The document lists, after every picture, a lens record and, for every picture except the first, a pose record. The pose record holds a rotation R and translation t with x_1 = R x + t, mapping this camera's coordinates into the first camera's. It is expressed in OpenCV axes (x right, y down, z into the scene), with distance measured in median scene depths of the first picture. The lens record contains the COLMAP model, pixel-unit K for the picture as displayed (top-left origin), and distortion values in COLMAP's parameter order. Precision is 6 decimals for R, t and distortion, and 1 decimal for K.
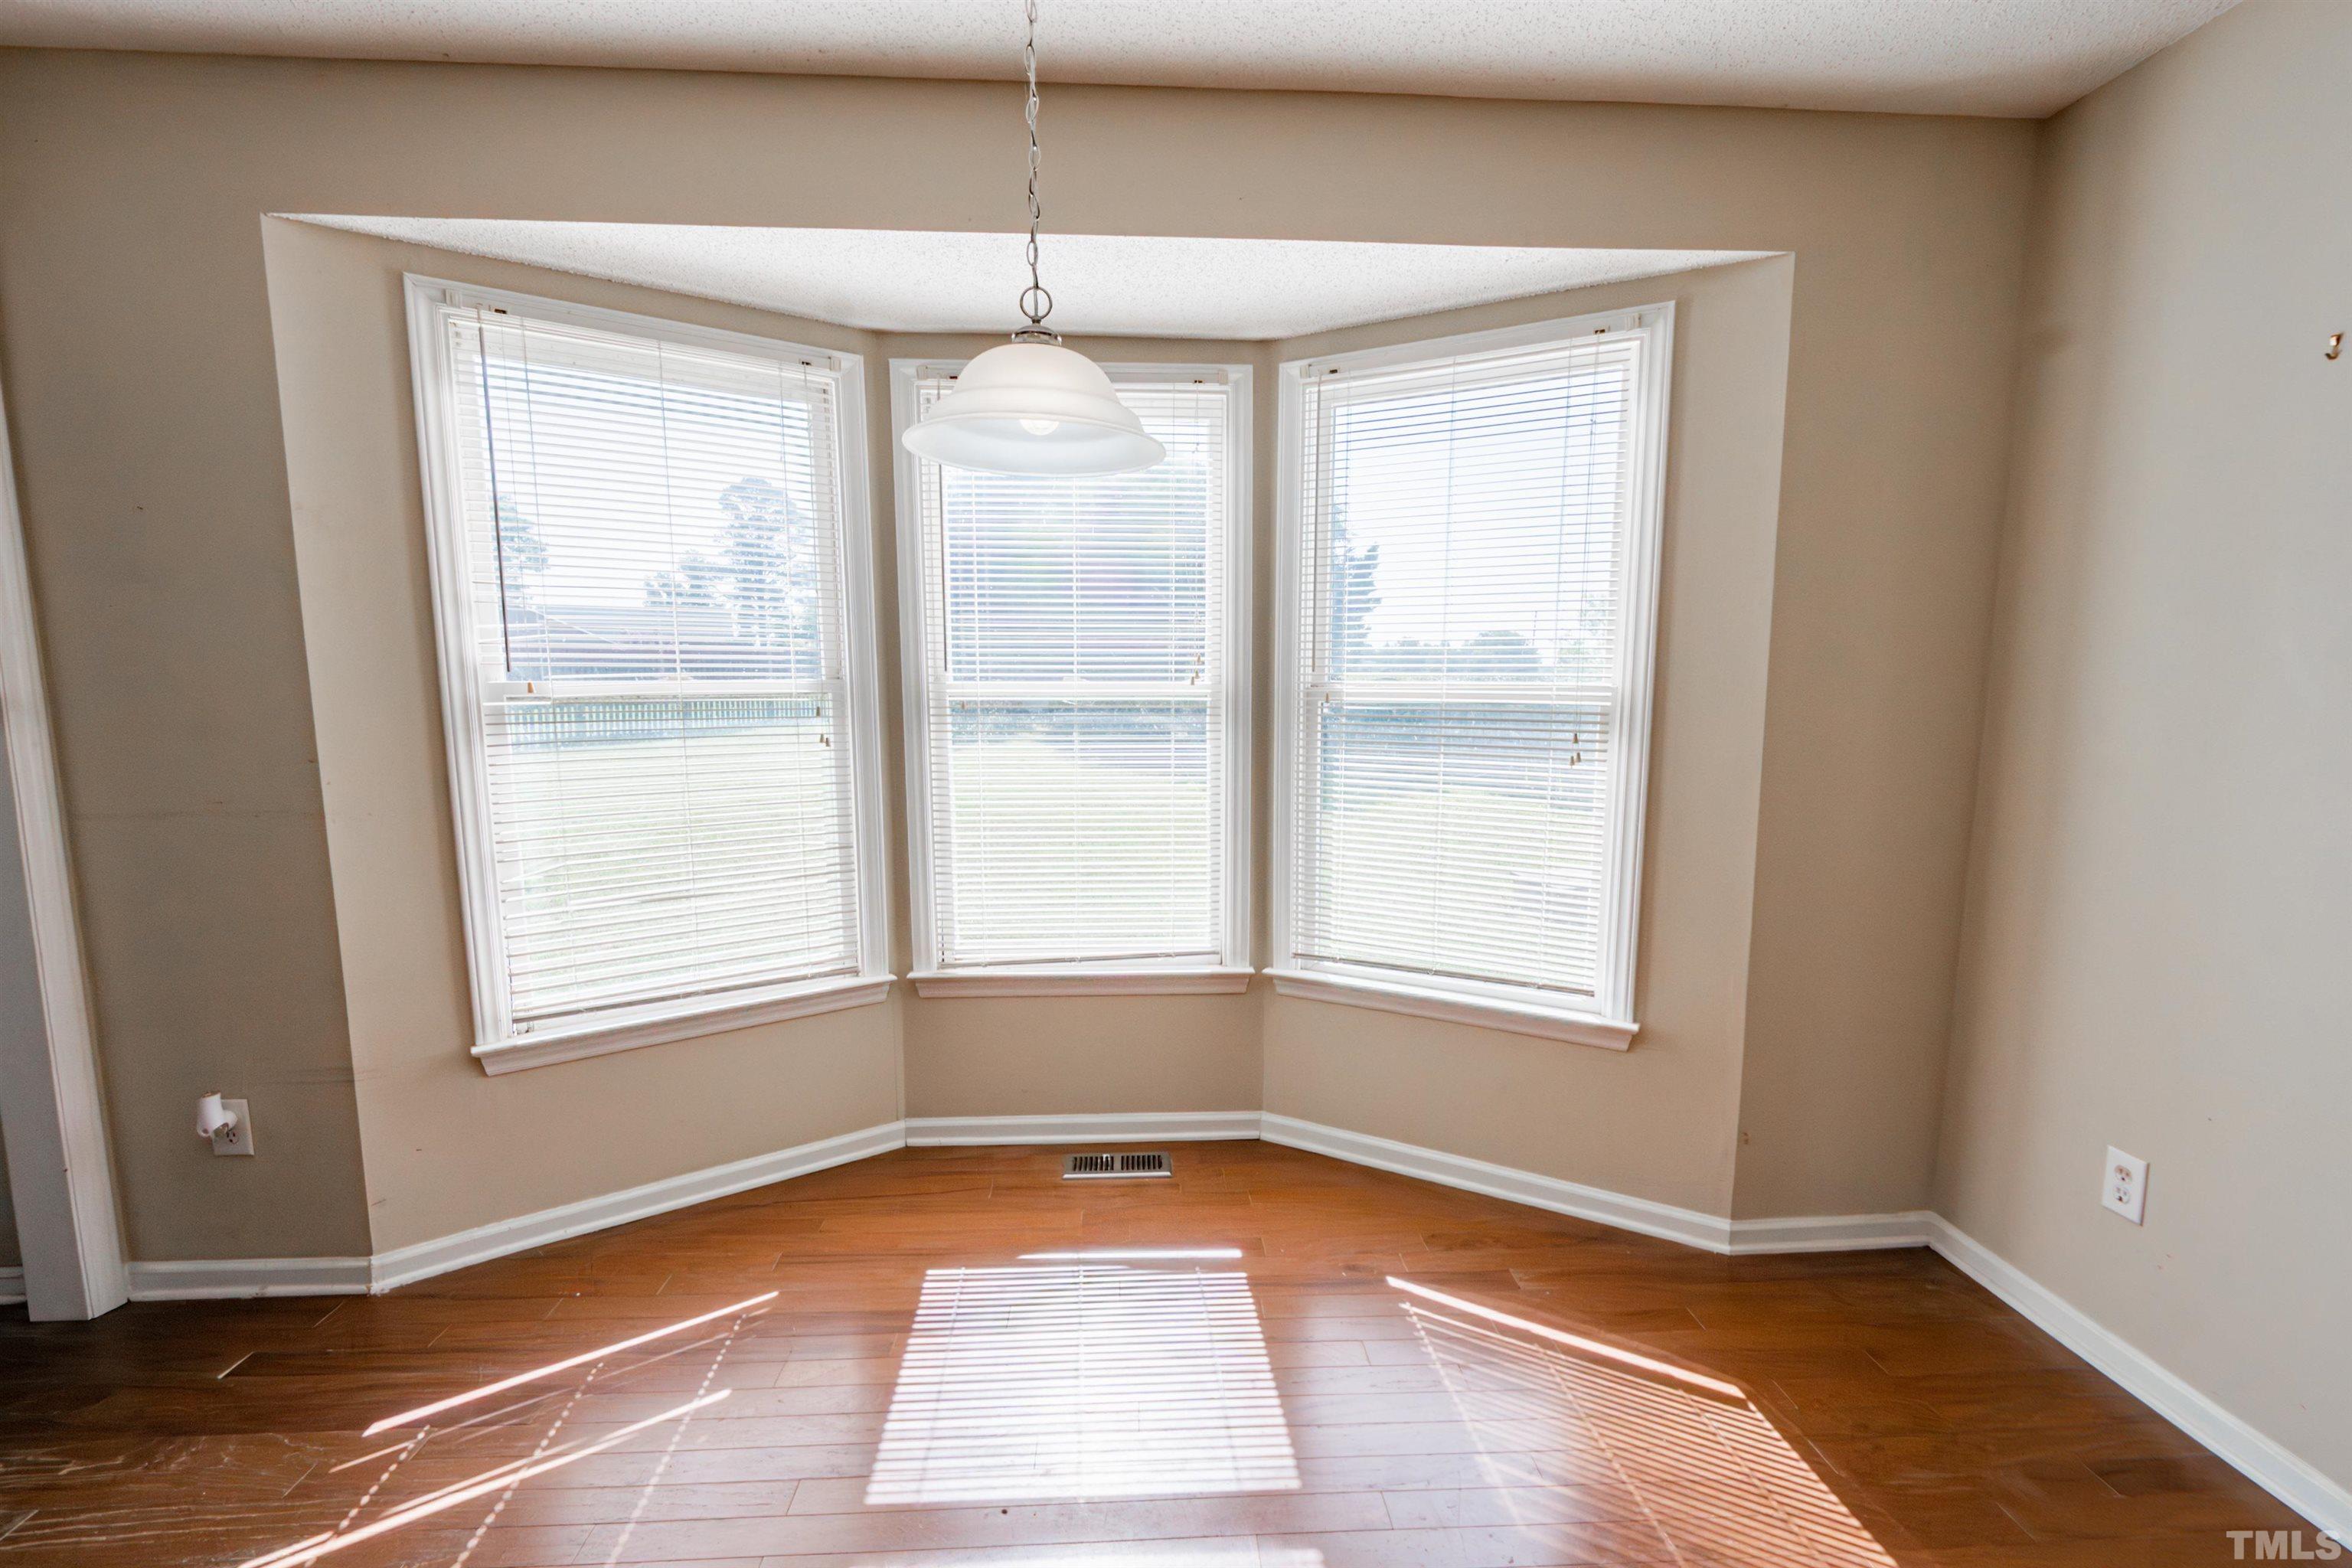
lens RADIAL K [[1040.8, 0, 1190.8], [0, 1040.8, 811.8], [0, 0, 1]] dist [0.002099, -0.000514]
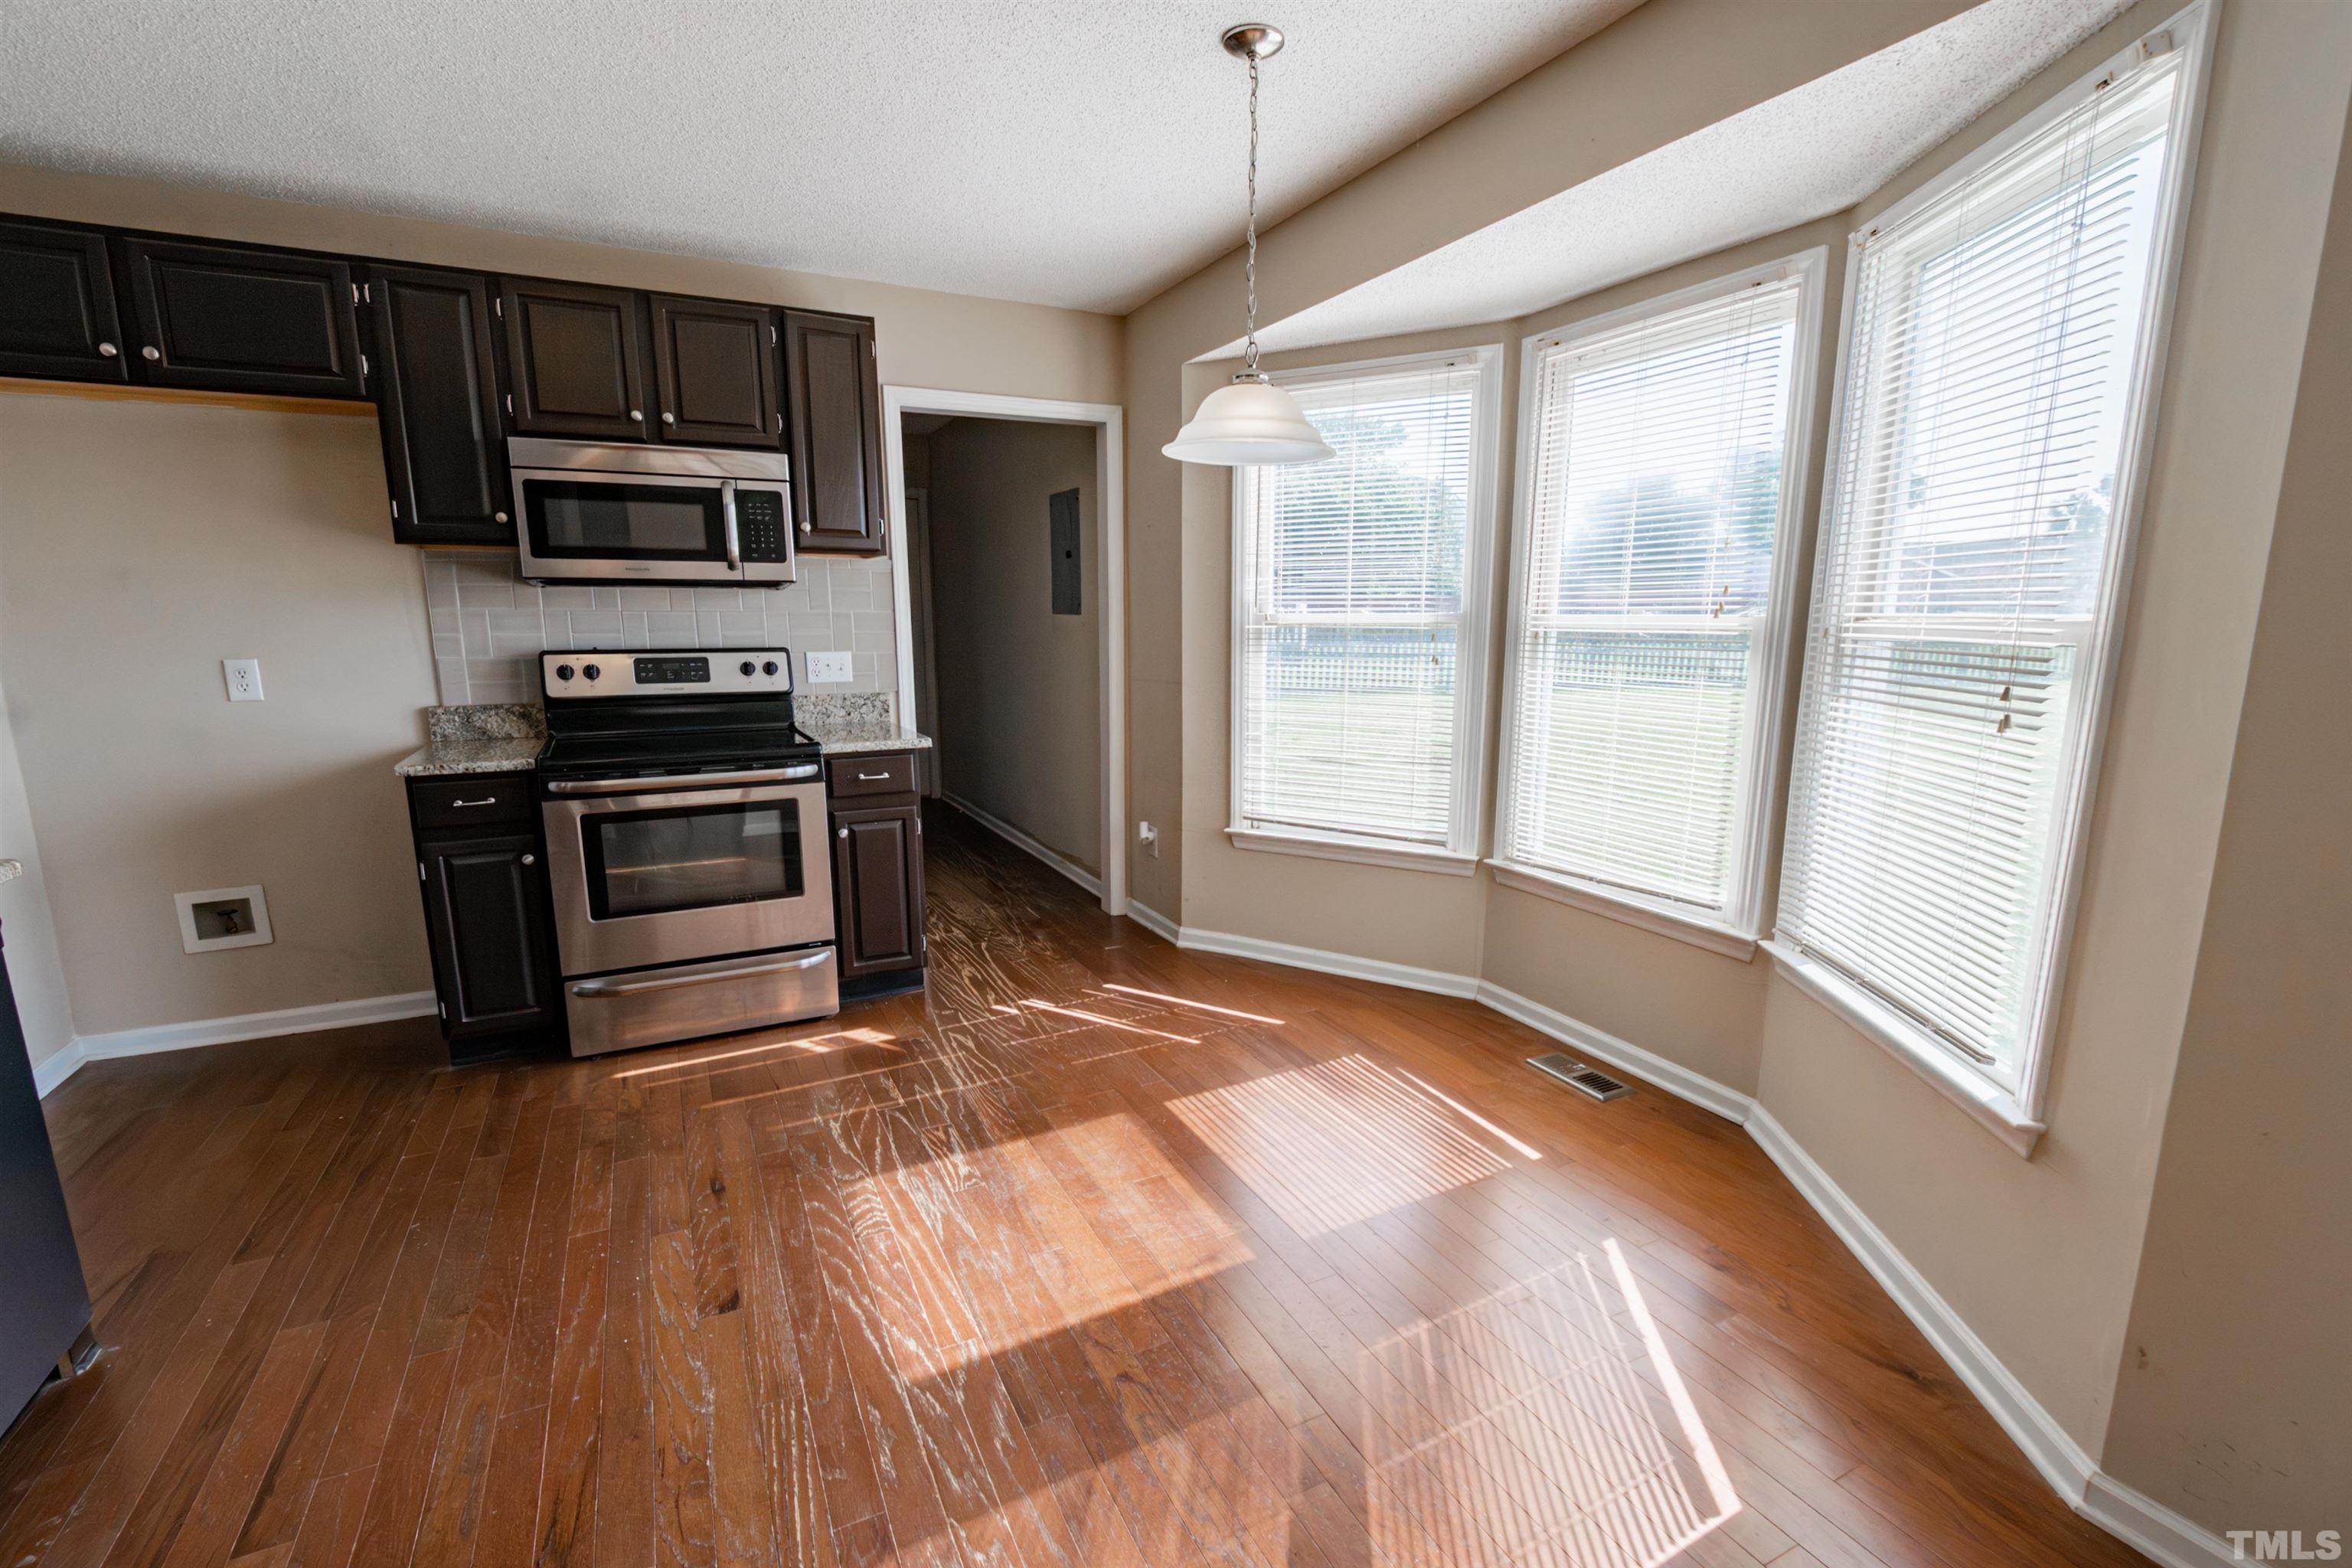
lens RADIAL K [[1065.4, 0, 1184.3], [0, 1065.4, 811.3], [0, 0, 1]] dist [0.000676, -0.000768]
pose [[0.394643, 0.166643, -0.903597, 0.795433], [-0.122207, 0.984199, 0.128134, -0.015825], [0.910671, 0.059859, 0.408772, 0.198694]]
